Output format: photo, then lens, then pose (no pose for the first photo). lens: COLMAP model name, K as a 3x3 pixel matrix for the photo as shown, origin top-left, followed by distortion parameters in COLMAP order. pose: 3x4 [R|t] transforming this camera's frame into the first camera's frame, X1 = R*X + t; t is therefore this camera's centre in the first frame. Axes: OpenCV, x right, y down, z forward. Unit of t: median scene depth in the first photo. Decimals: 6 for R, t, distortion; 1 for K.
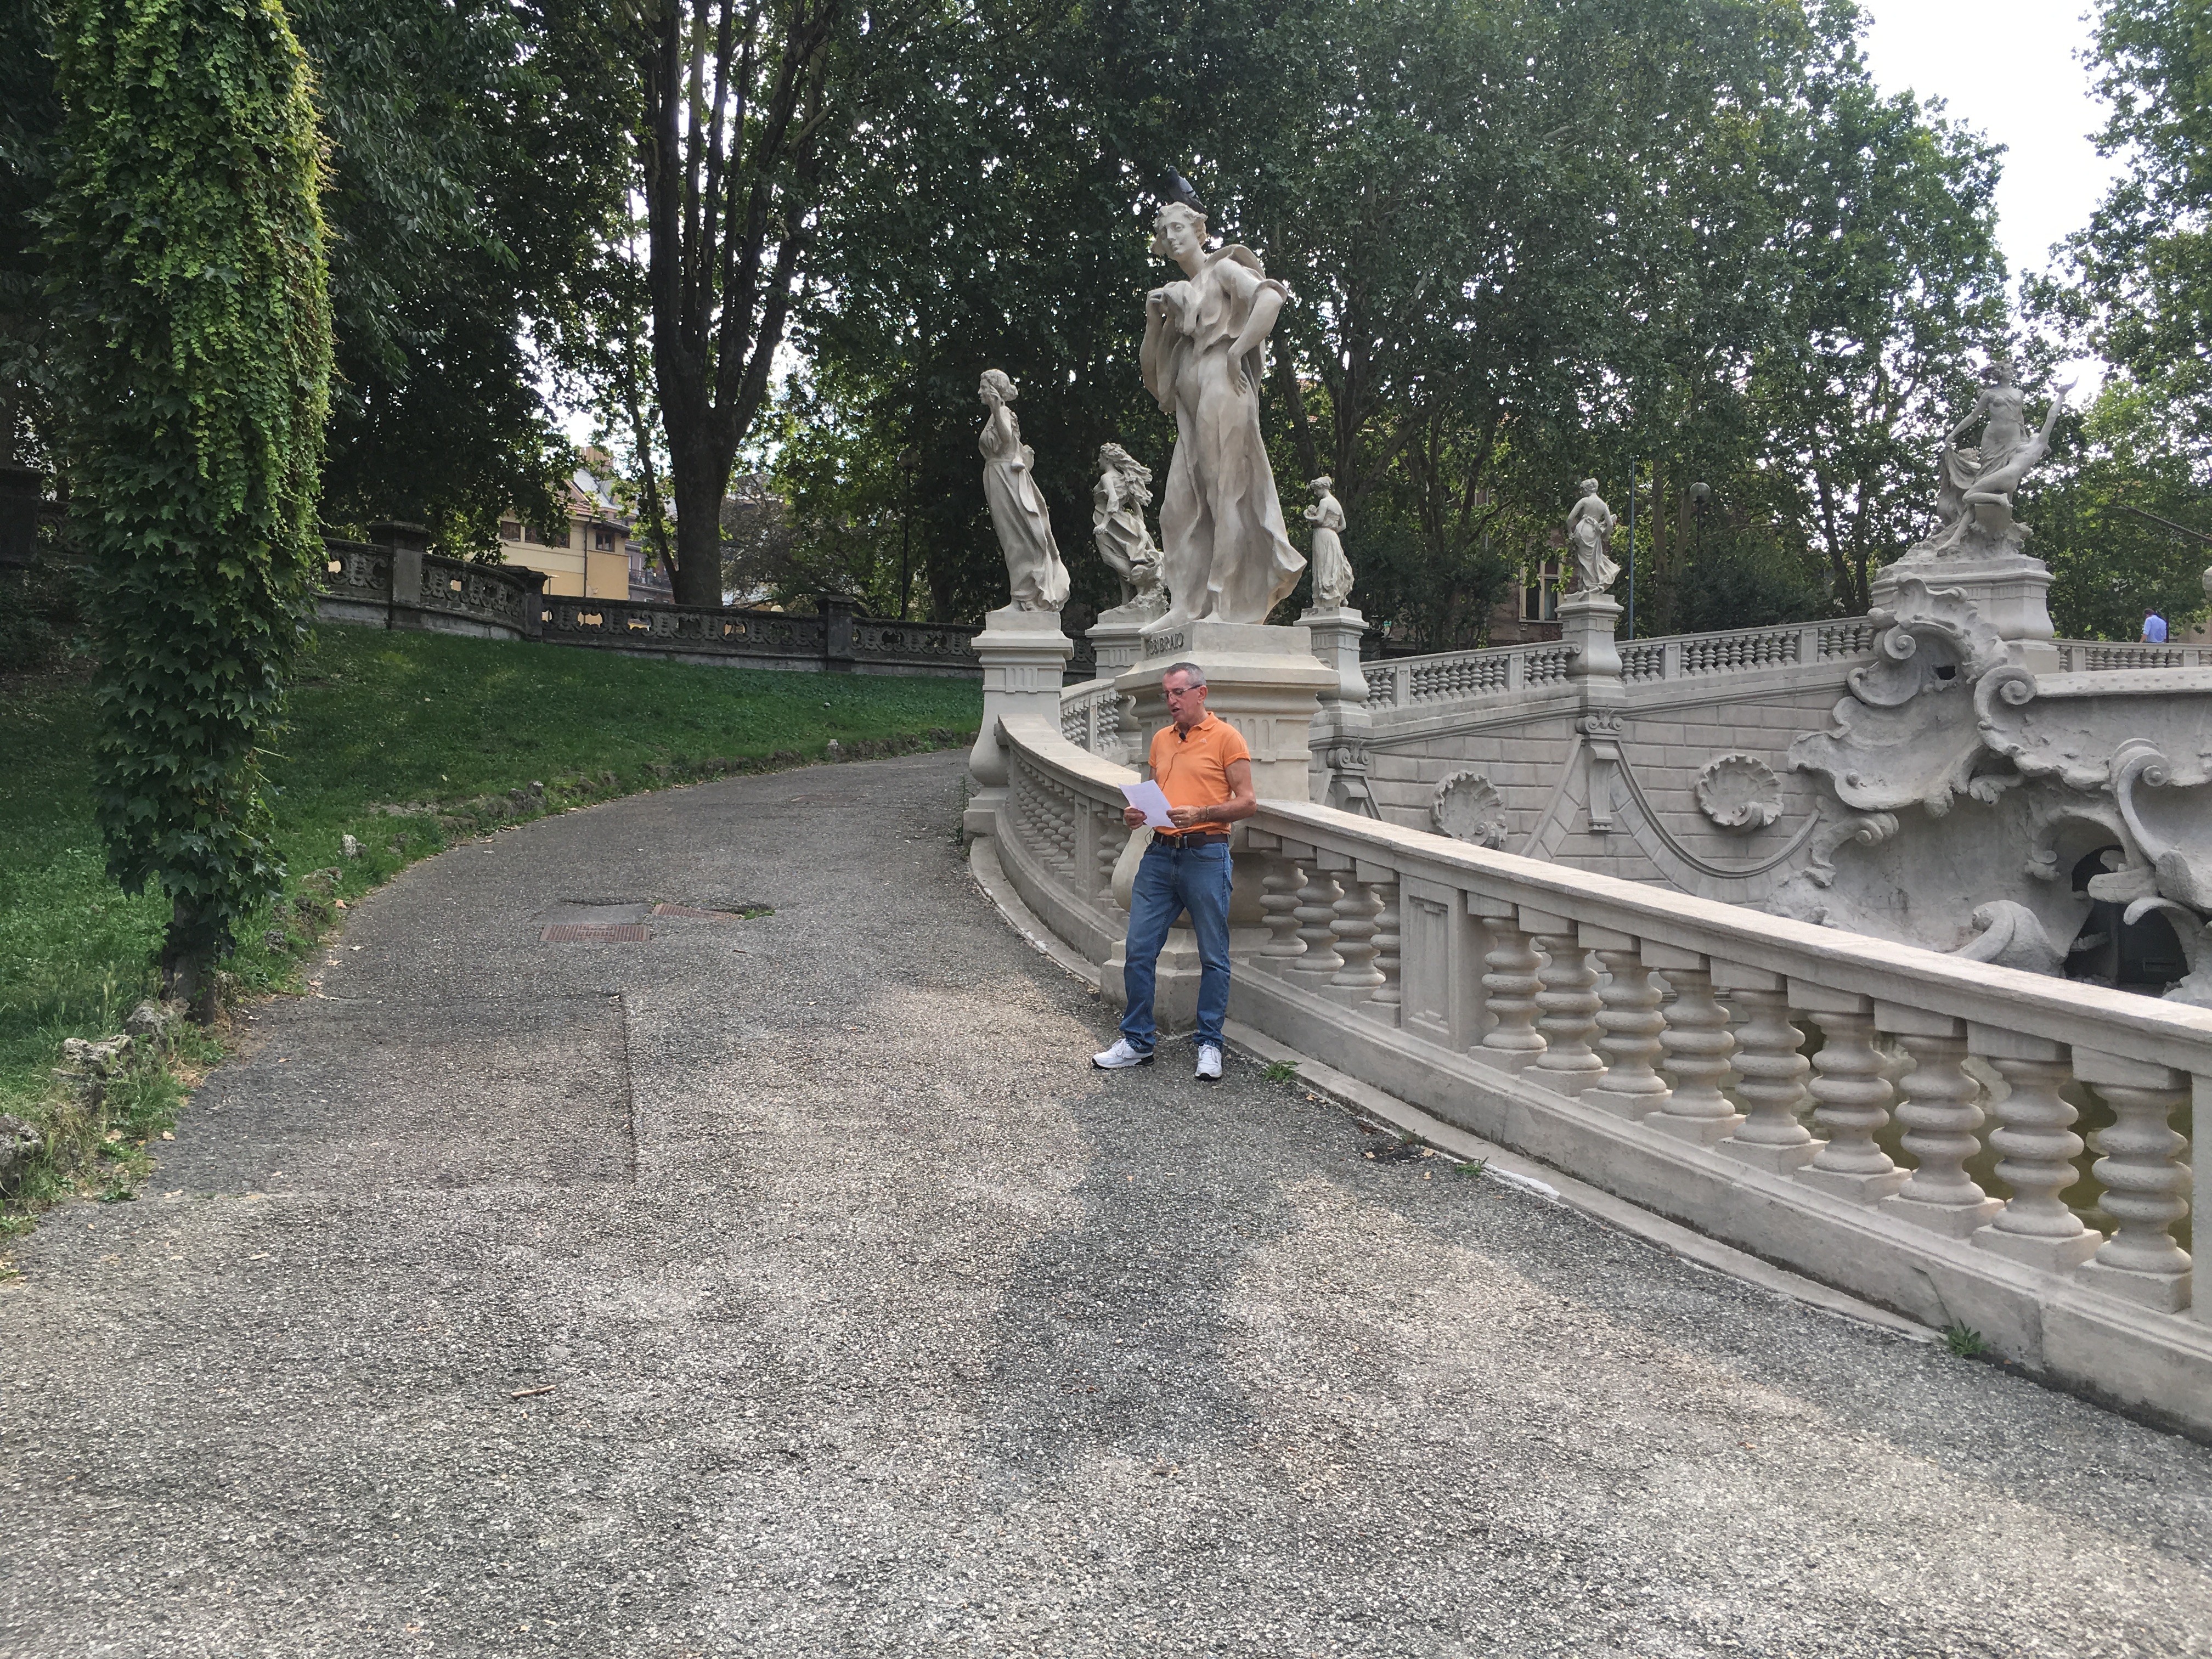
lens RADIAL K [[1875.5, 0, 1091.4], [0, 1875.5, 809.3], [0, 0, 1]] dist [0.094069, -0.157555]
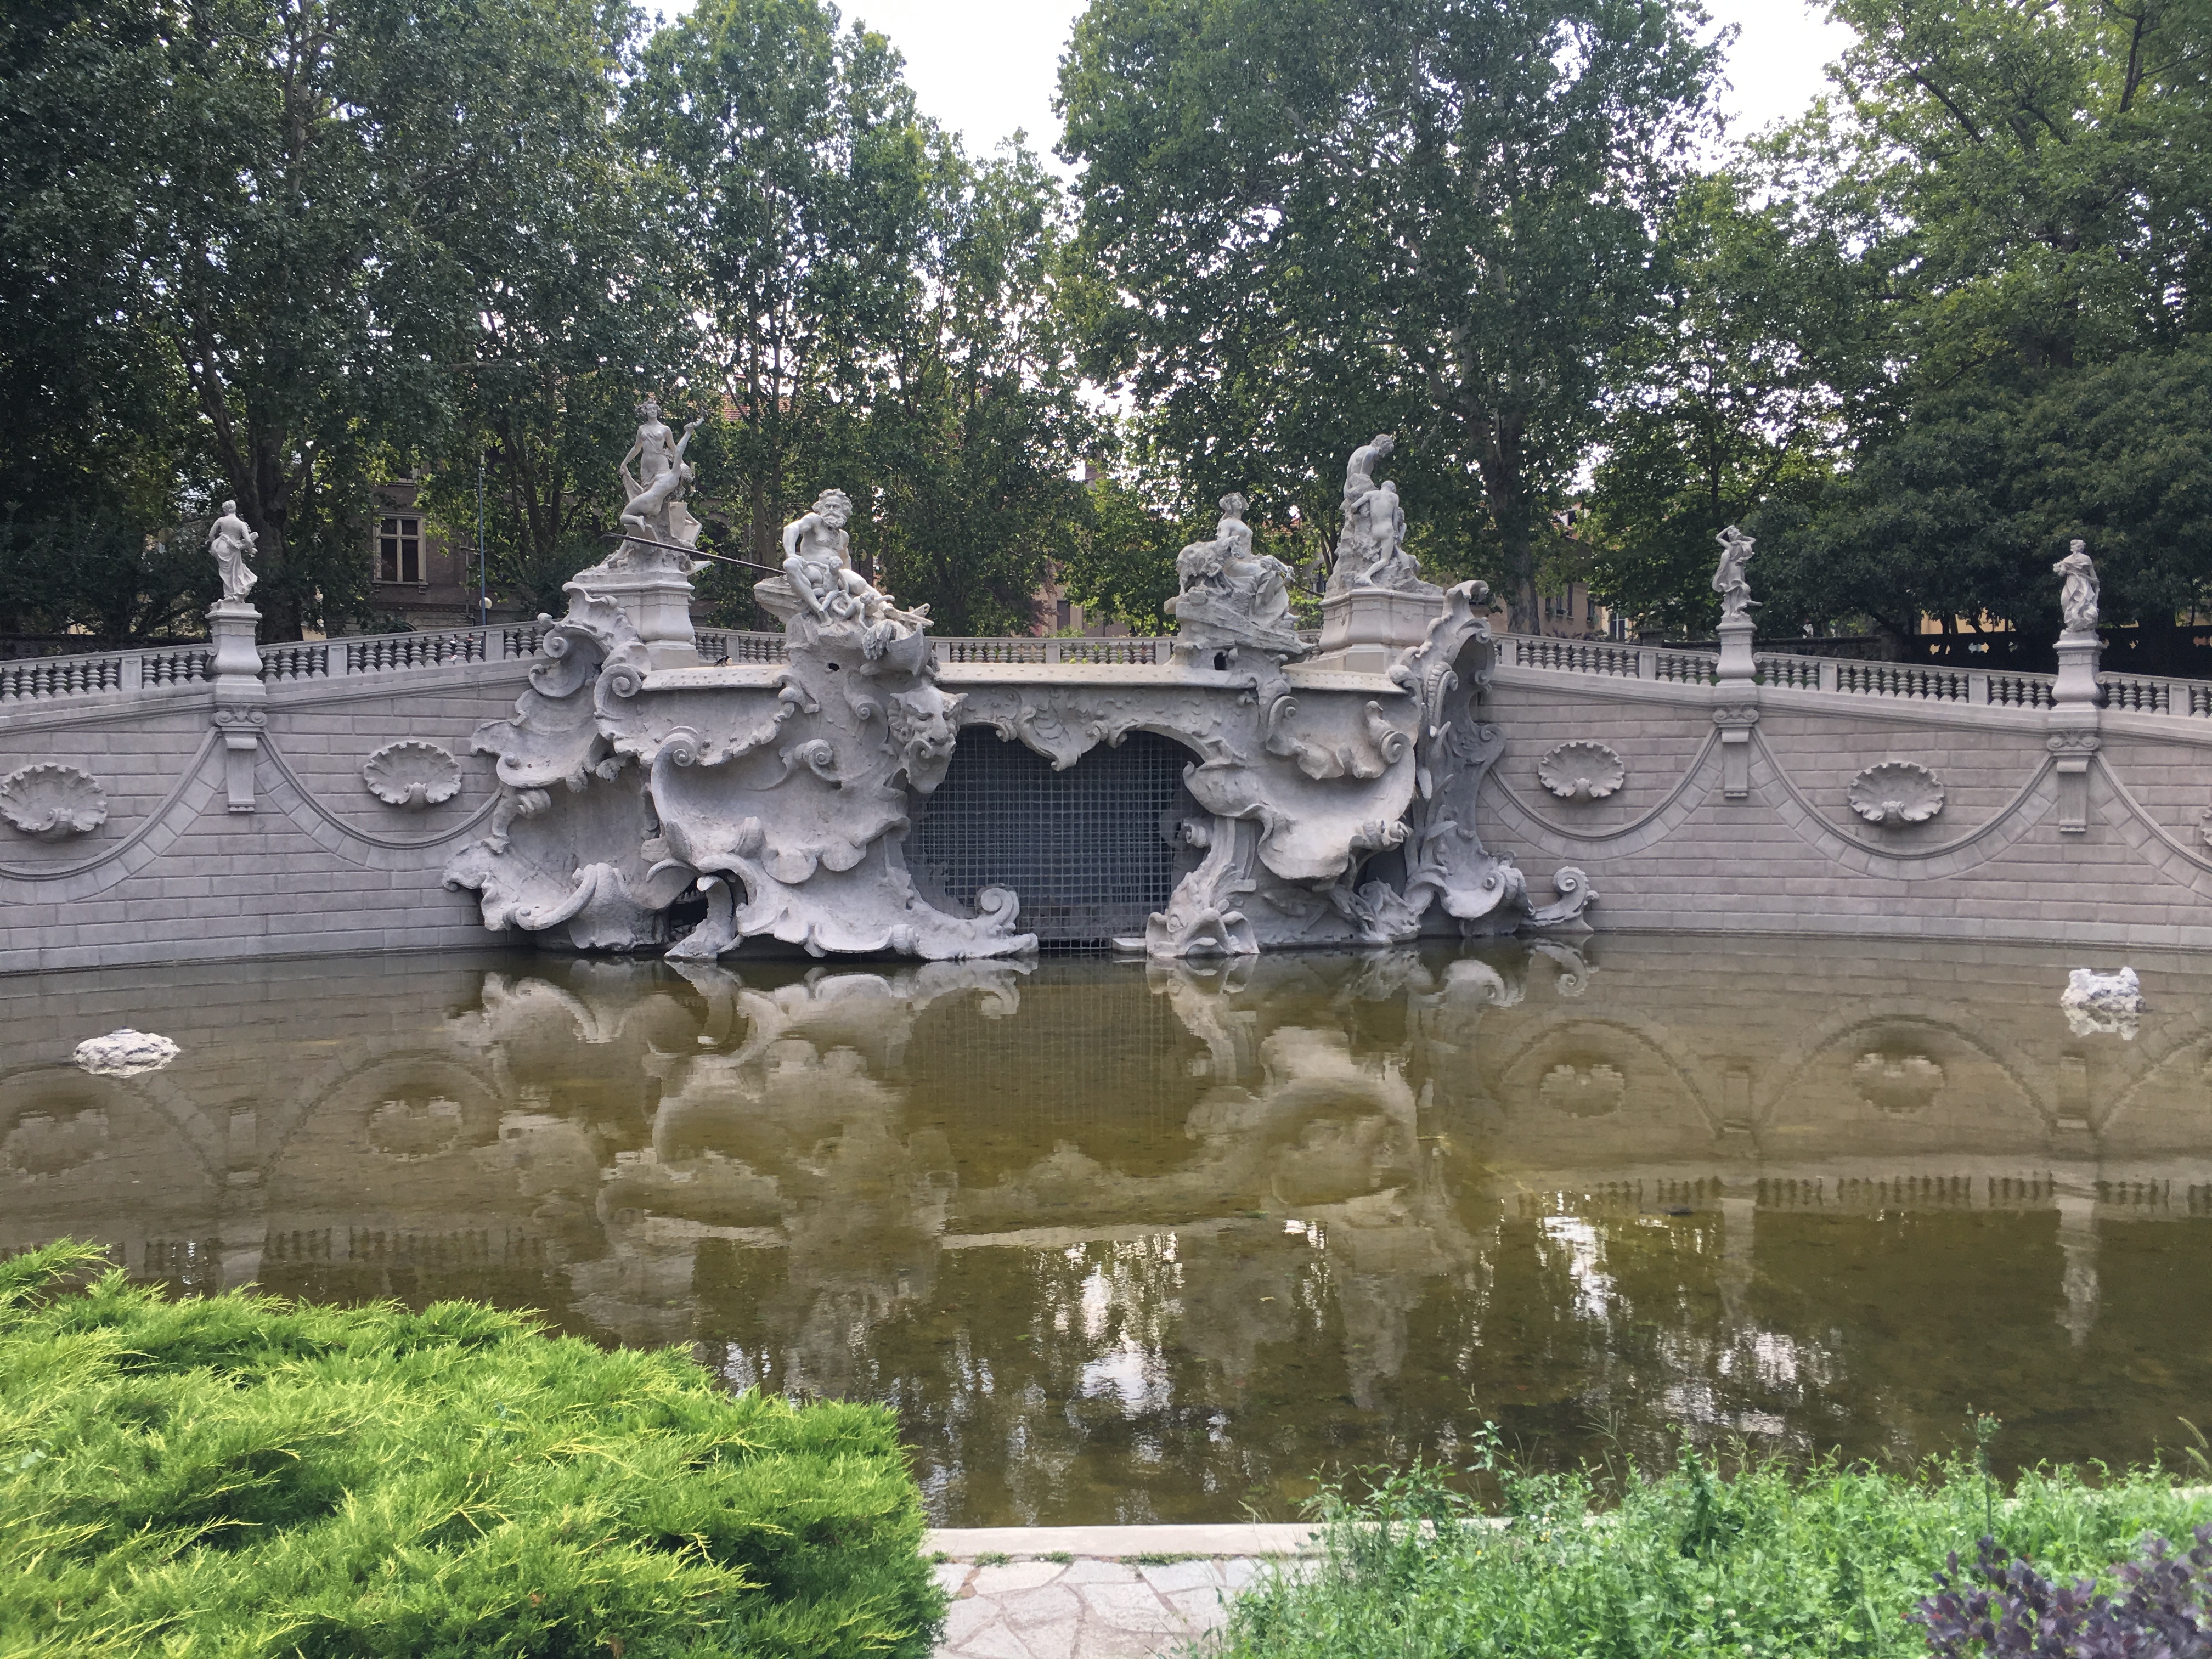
lens RADIAL K [[1839.2, 0, 1063.4], [0, 1839.2, 834.2], [0, 0, 1]] dist [0.076027, -0.142356]
pose [[0.989524, -0.022869, 0.142543, 0.579845], [0.017443, 0.999079, 0.039200, -0.009937], [-0.143309, -0.036303, 0.989012, -0.176588]]
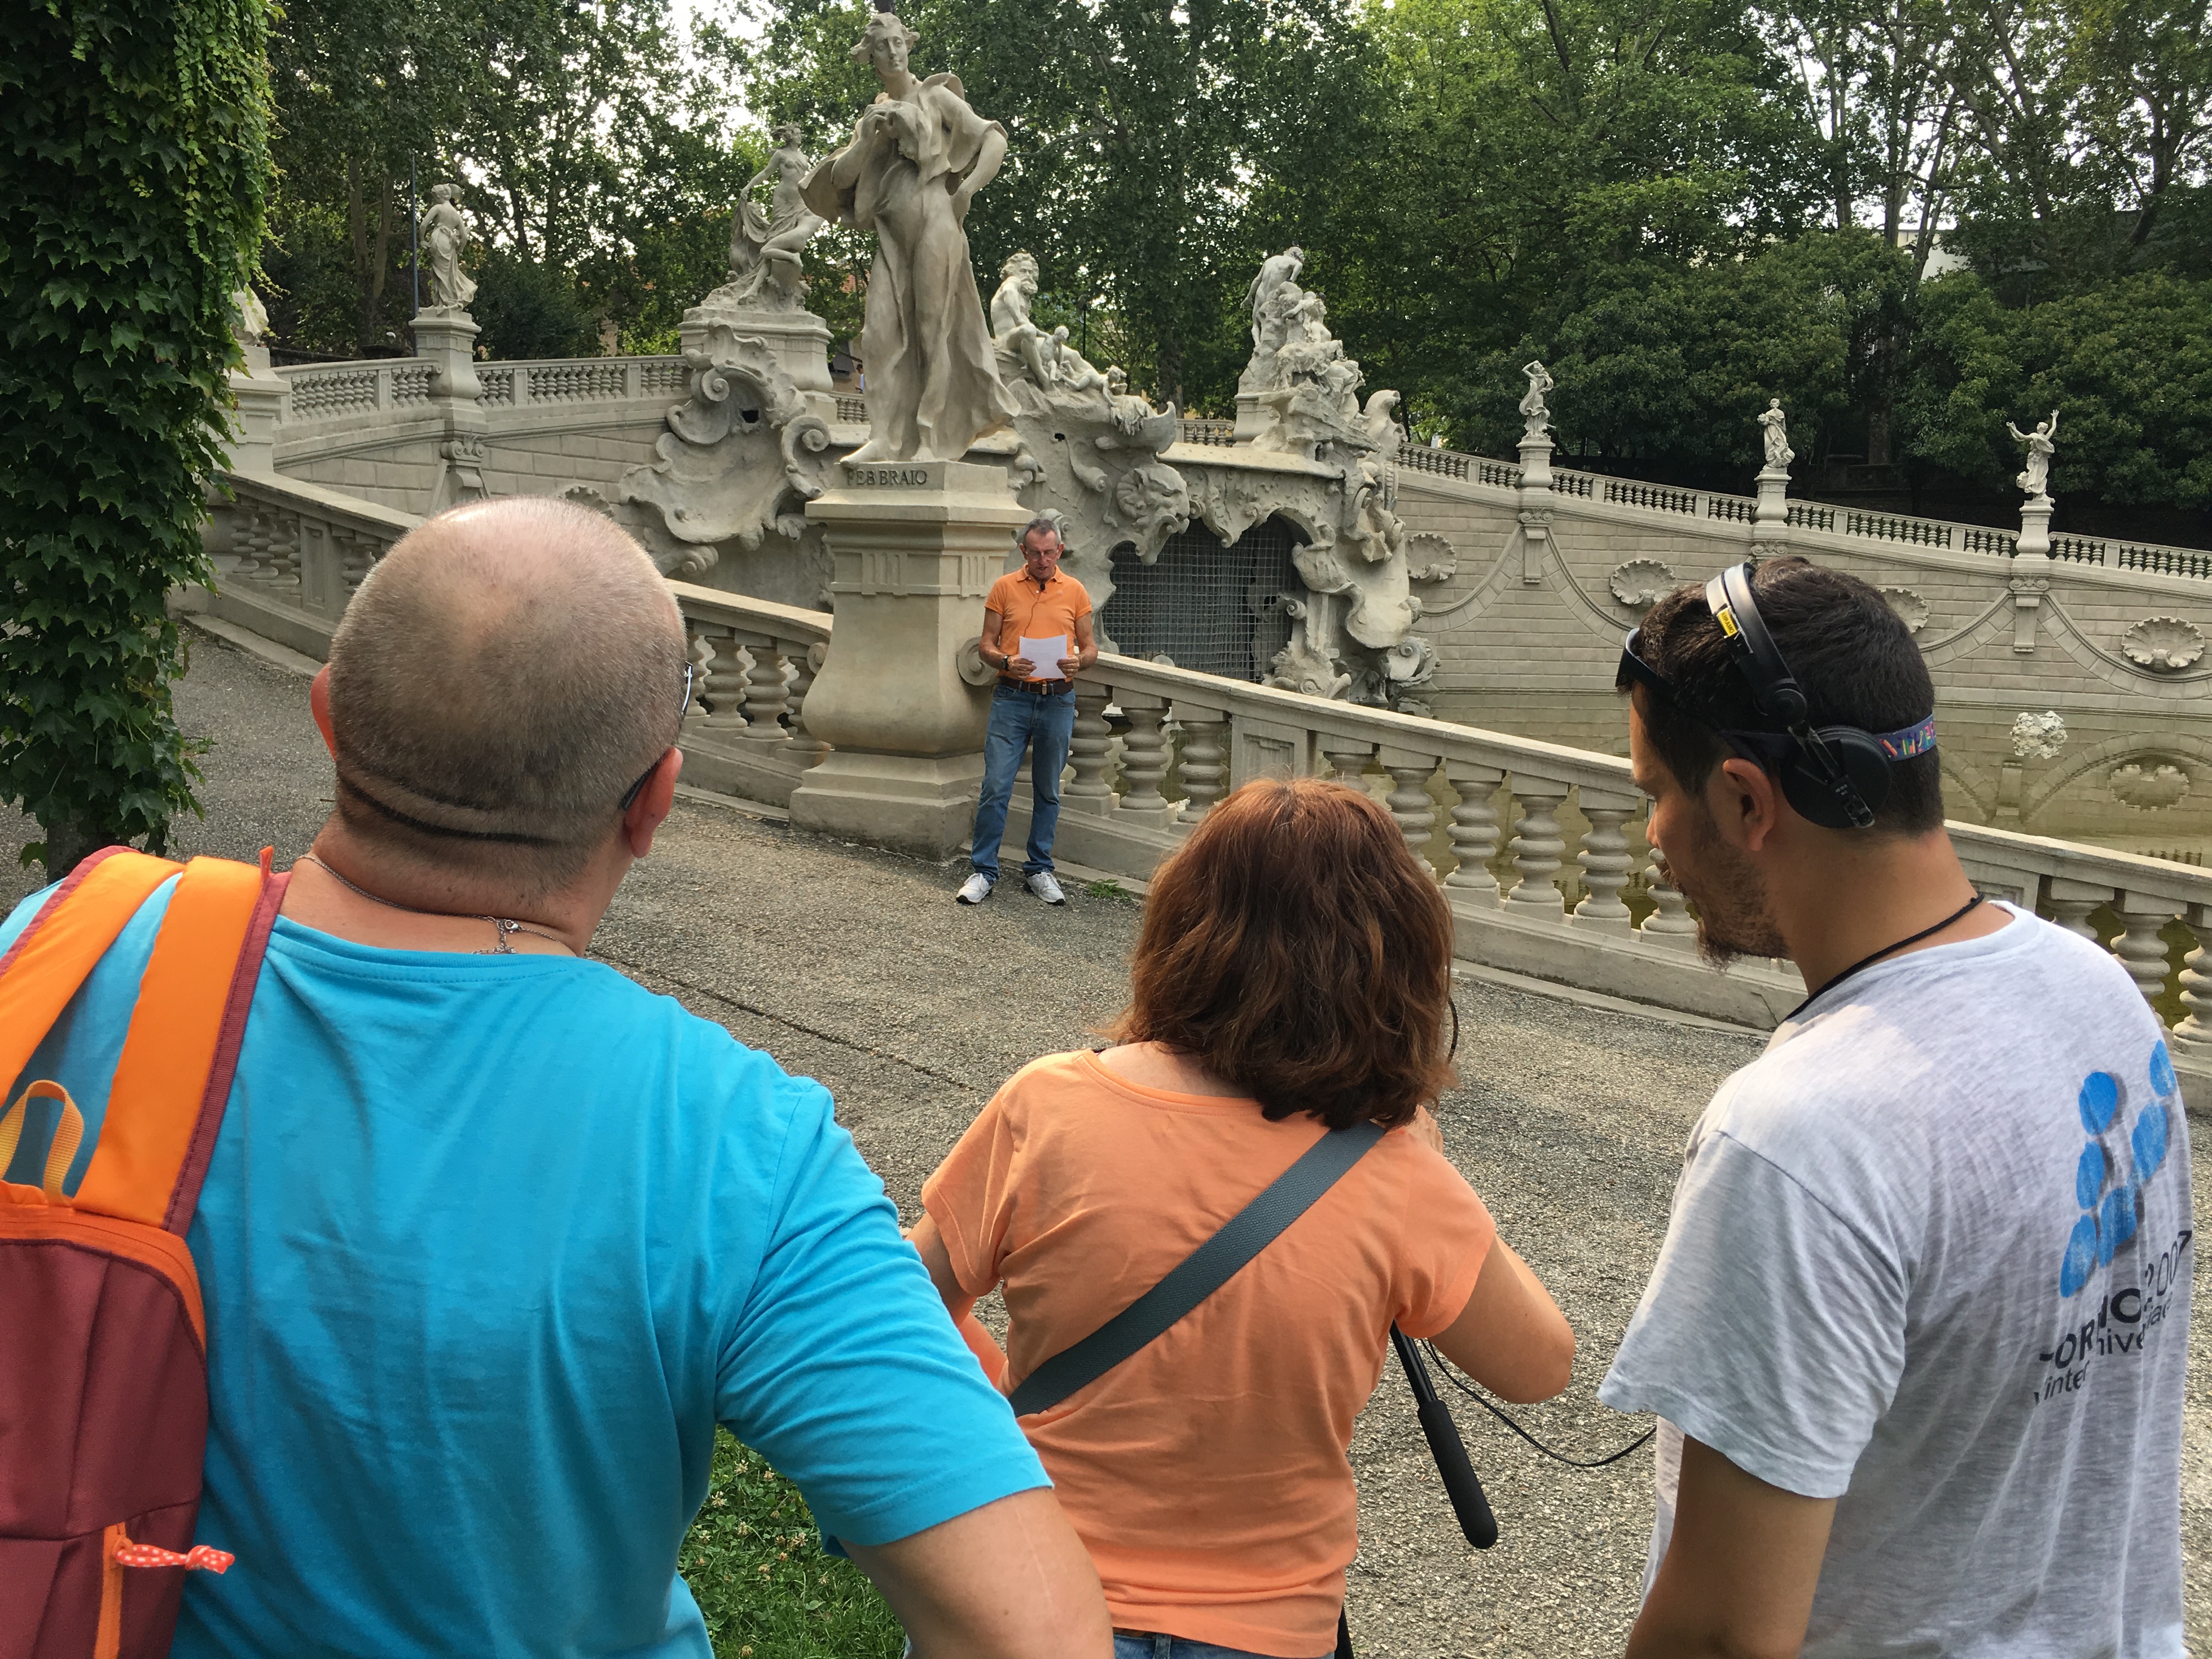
lens RADIAL K [[1875.5, 0, 1091.4], [0, 1875.5, 809.3], [0, 0, 1]] dist [0.094069, -0.157555]
pose [[0.745733, -0.078556, 0.661597, -0.144314], [-0.028906, 0.988275, 0.149926, -0.017125], [-0.665617, -0.130929, 0.734718, 0.041392]]
